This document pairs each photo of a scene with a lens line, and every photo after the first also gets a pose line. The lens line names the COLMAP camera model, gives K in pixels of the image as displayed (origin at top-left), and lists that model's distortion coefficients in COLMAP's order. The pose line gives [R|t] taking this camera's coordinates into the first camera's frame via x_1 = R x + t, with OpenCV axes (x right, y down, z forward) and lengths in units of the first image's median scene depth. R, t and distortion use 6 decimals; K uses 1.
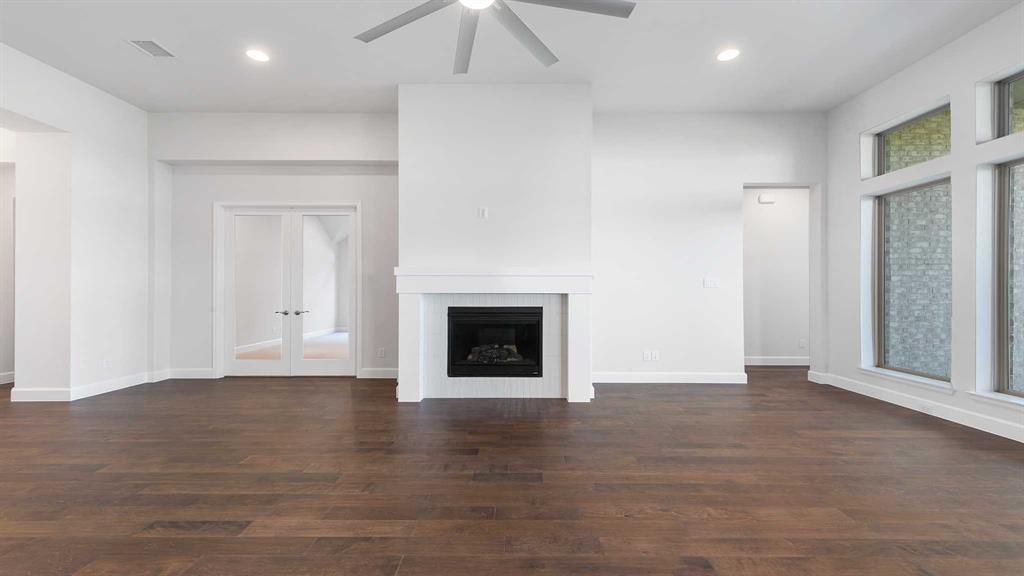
lens RADIAL K [[421.0, 0, 514.1], [0, 421.0, 288.6], [0, 0, 1]] dist [0.010437, -0.001532]
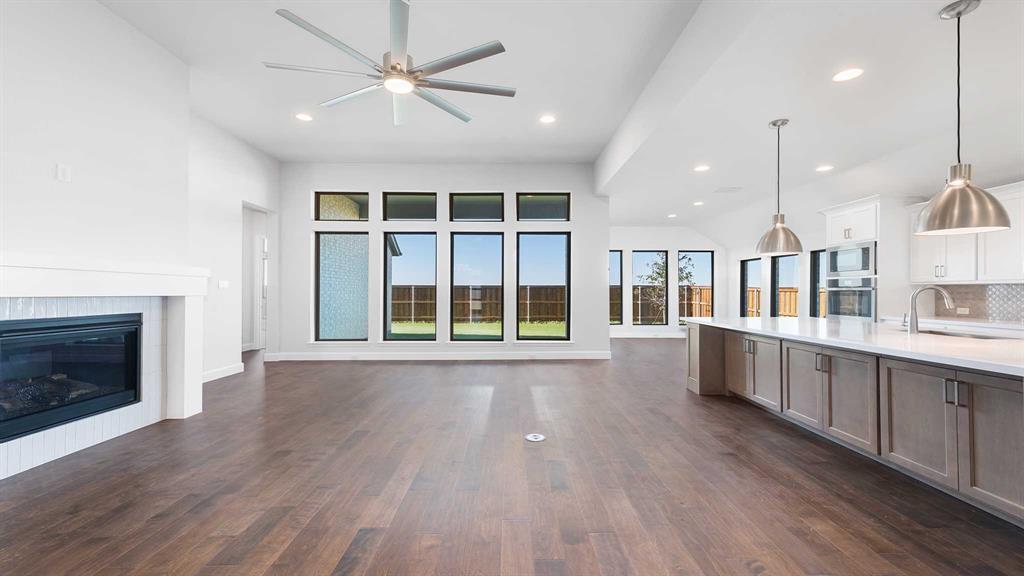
lens RADIAL K [[421.0, 0, 513.2], [0, 421.0, 291.3], [0, 0, 1]] dist [0.010437, -0.001532]
pose [[-0.014678, 0.002377, 0.999889, -0.750414], [-0.001340, 0.999996, -0.002397, 0.003267], [-0.999891, -0.001375, -0.014674, 0.314128]]
